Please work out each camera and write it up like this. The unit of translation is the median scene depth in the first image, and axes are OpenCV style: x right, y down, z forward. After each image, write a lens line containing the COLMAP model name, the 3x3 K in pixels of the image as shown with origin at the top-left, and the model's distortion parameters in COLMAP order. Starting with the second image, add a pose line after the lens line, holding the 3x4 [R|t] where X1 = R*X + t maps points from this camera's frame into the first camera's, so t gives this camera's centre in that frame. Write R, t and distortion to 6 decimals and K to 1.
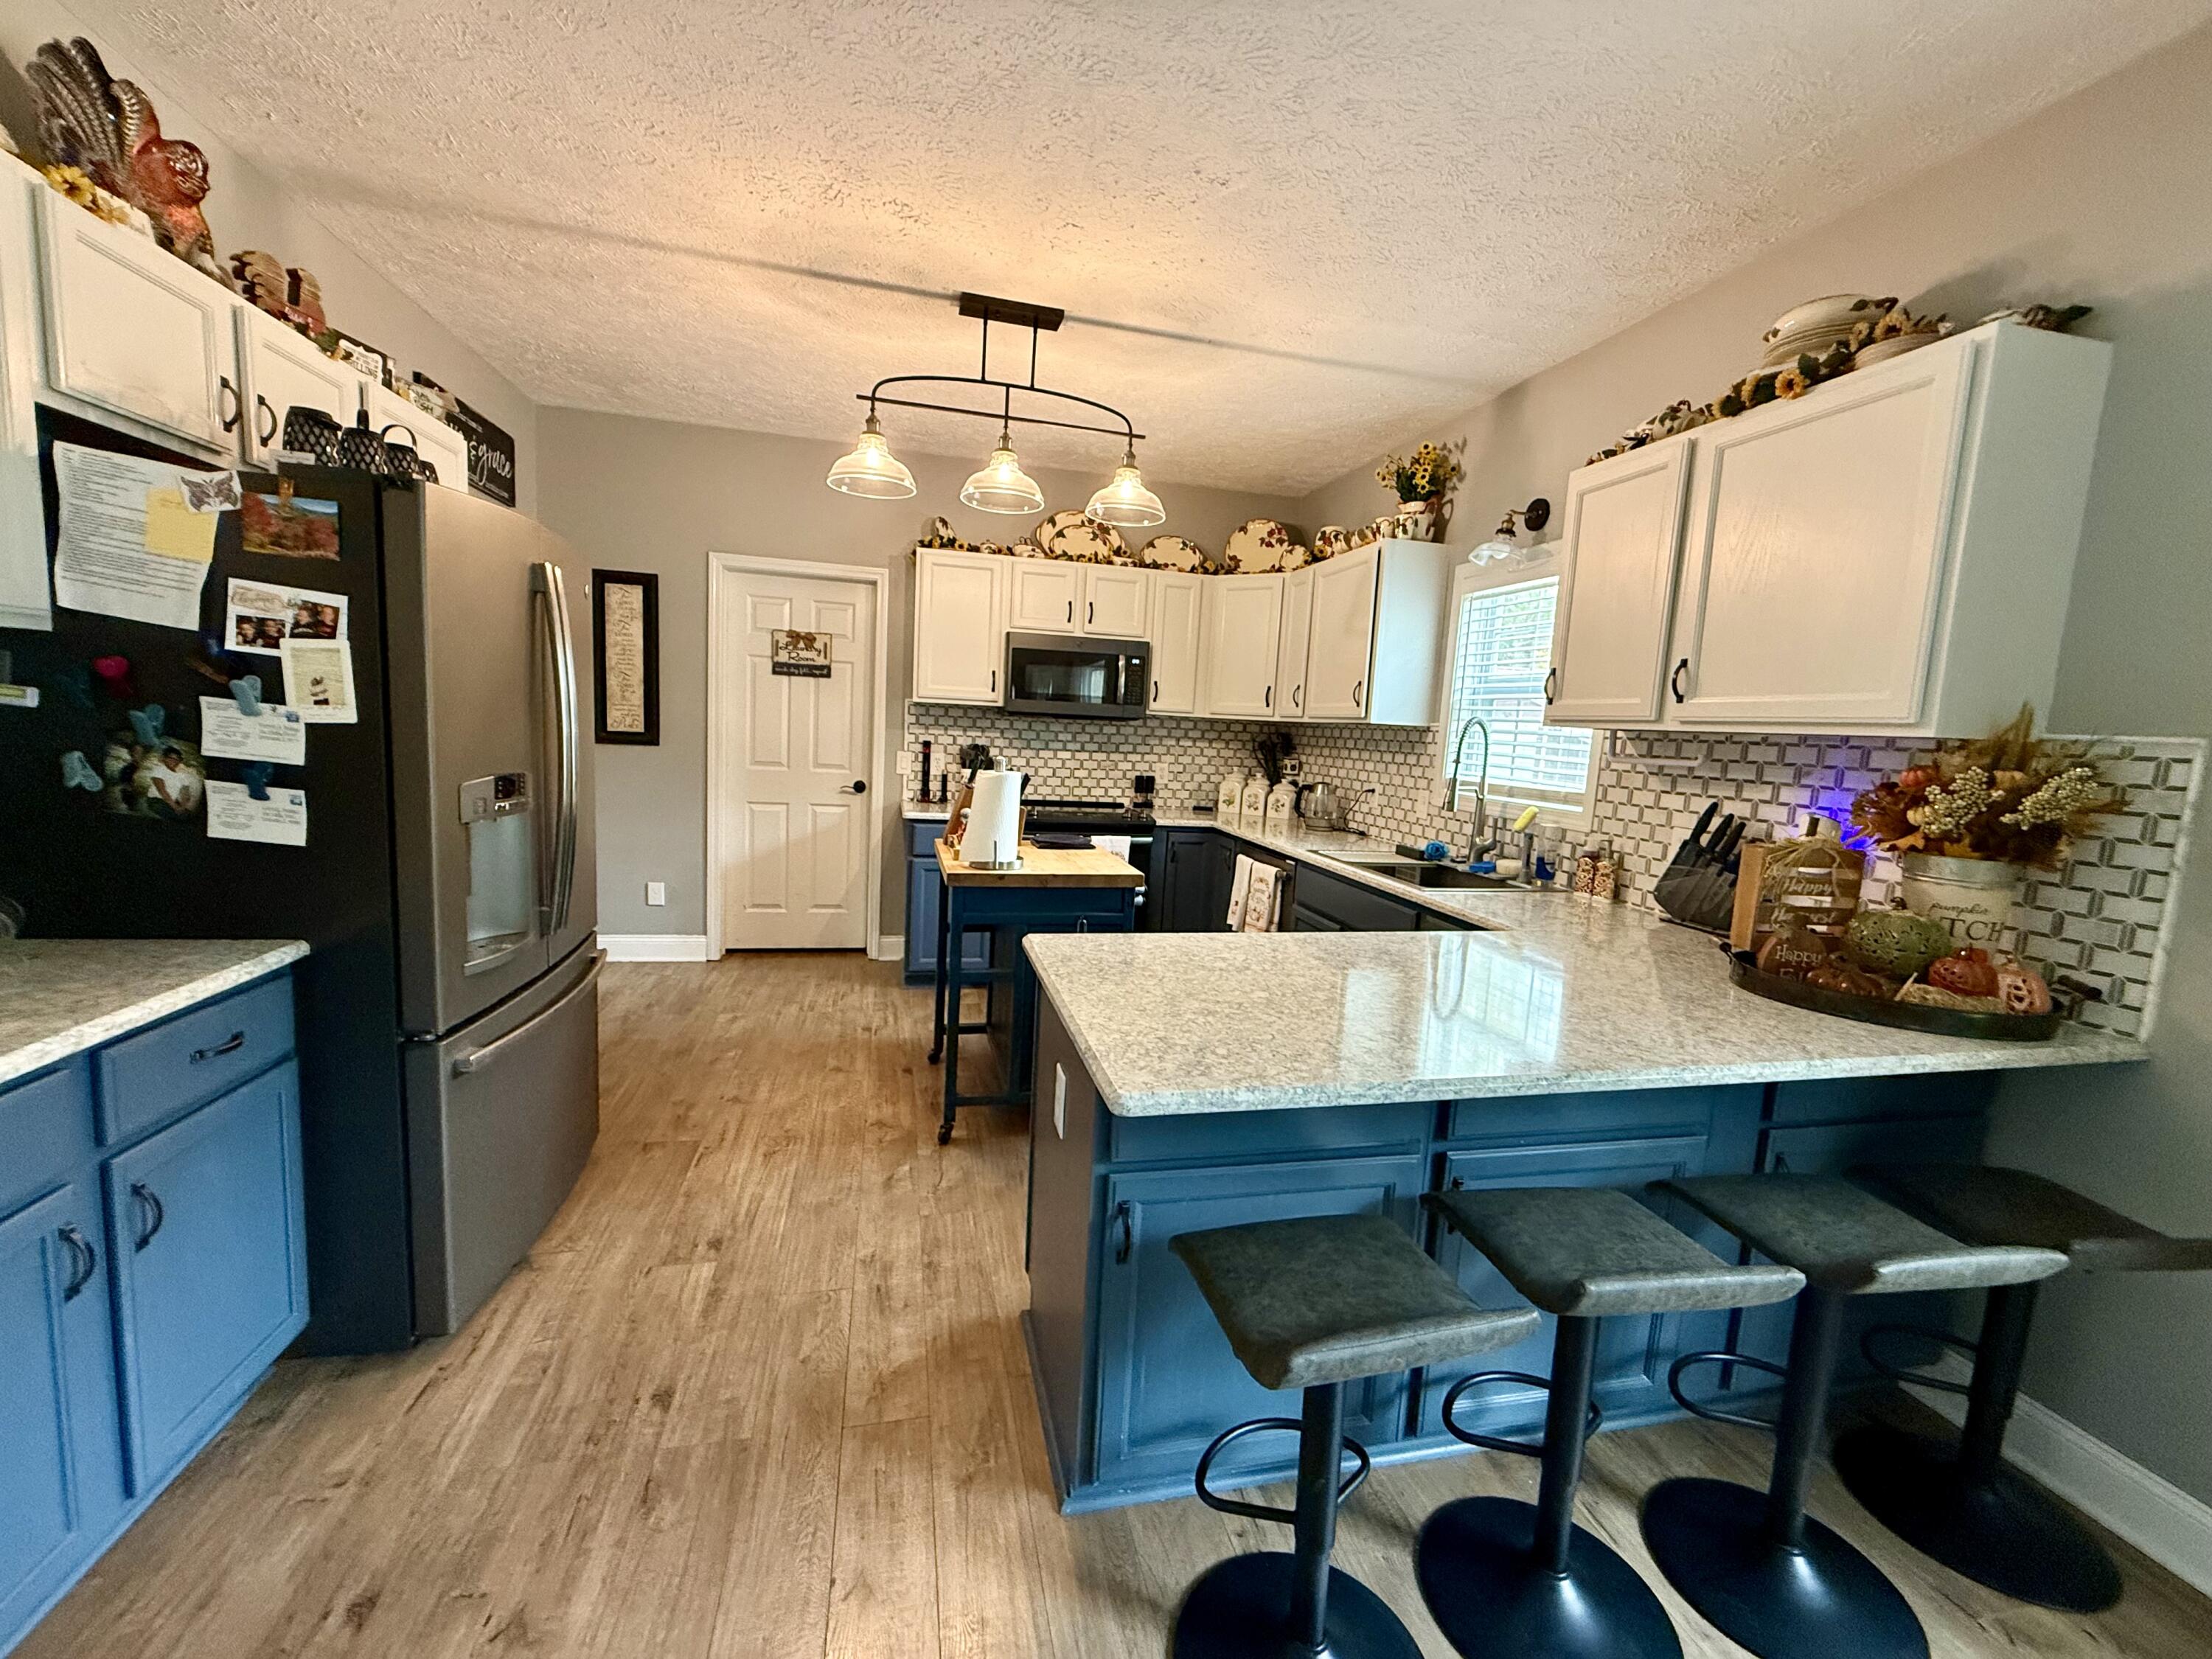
lens RADIAL K [[878.2, 0, 1100.3], [0, 878.2, 829.7], [0, 0, 1]] dist [-0.000072, 0.000130]
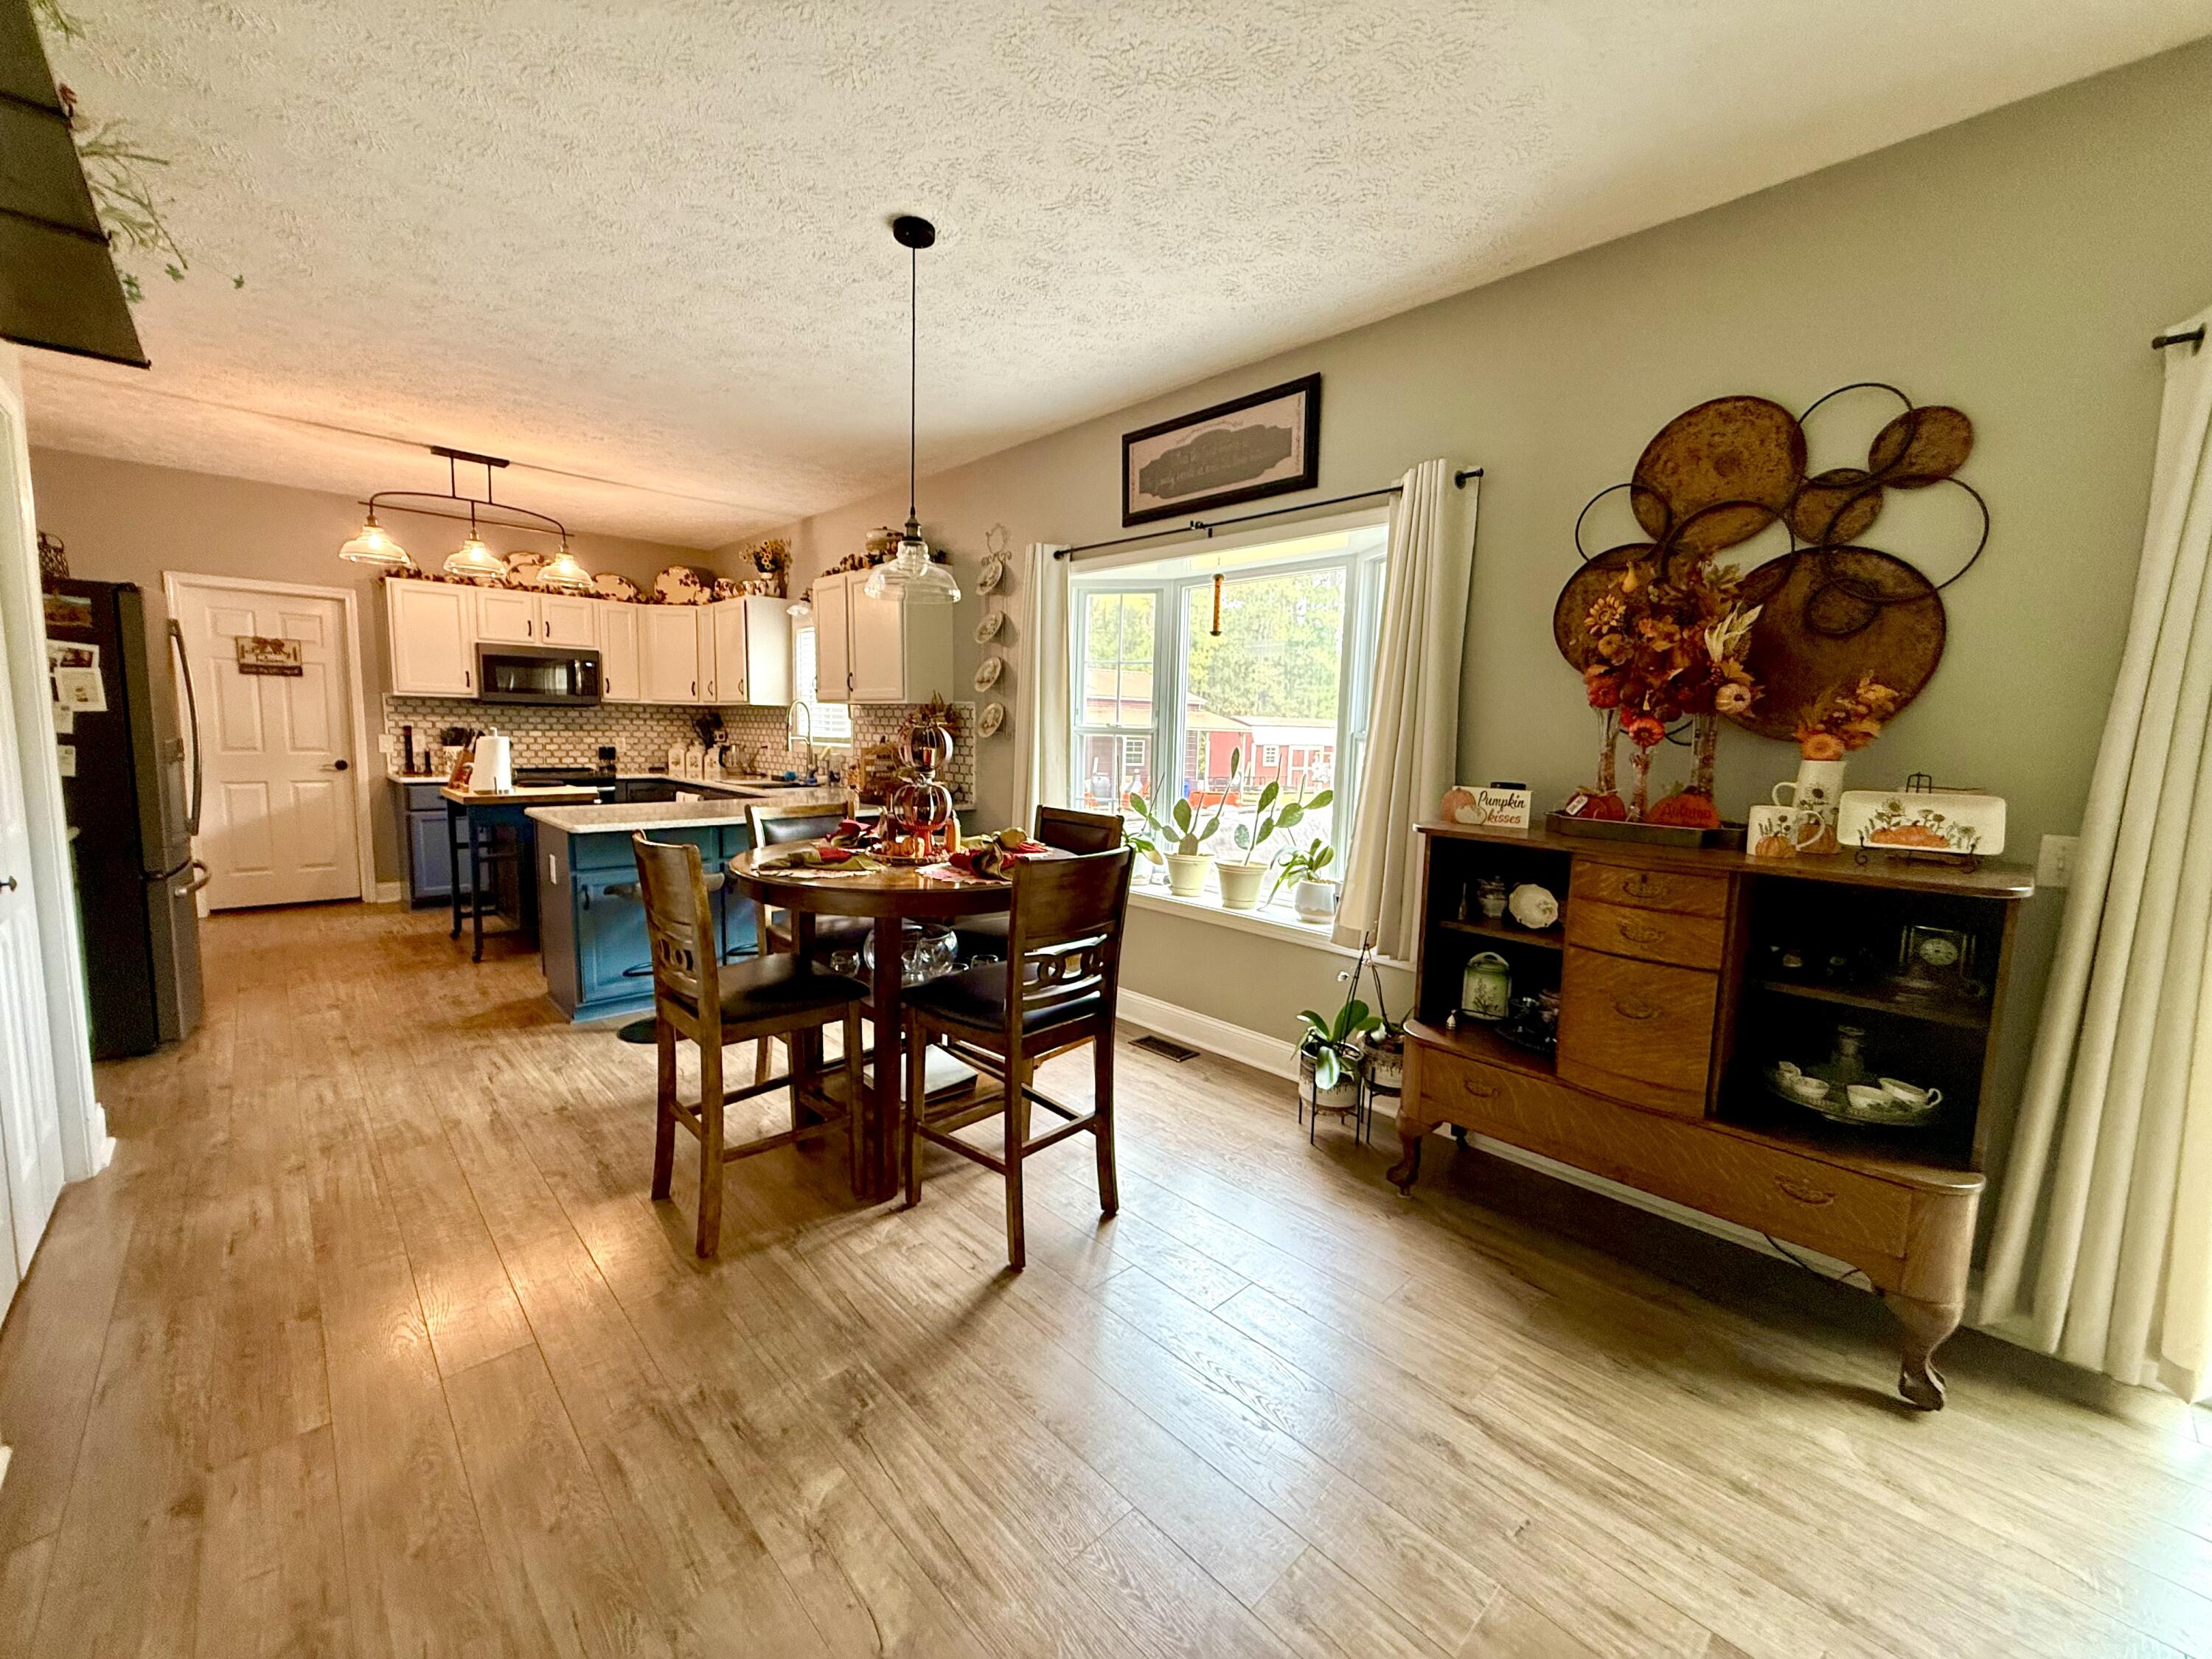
lens RADIAL K [[878.2, 0, 1100.3], [0, 878.2, 829.7], [0, 0, 1]] dist [-0.000072, 0.000130]
pose [[0.860435, -0.090129, 0.501526, 0.015621], [0.082876, 0.995881, 0.036783, 0.087620], [-0.502775, 0.009915, 0.864360, -0.621452]]
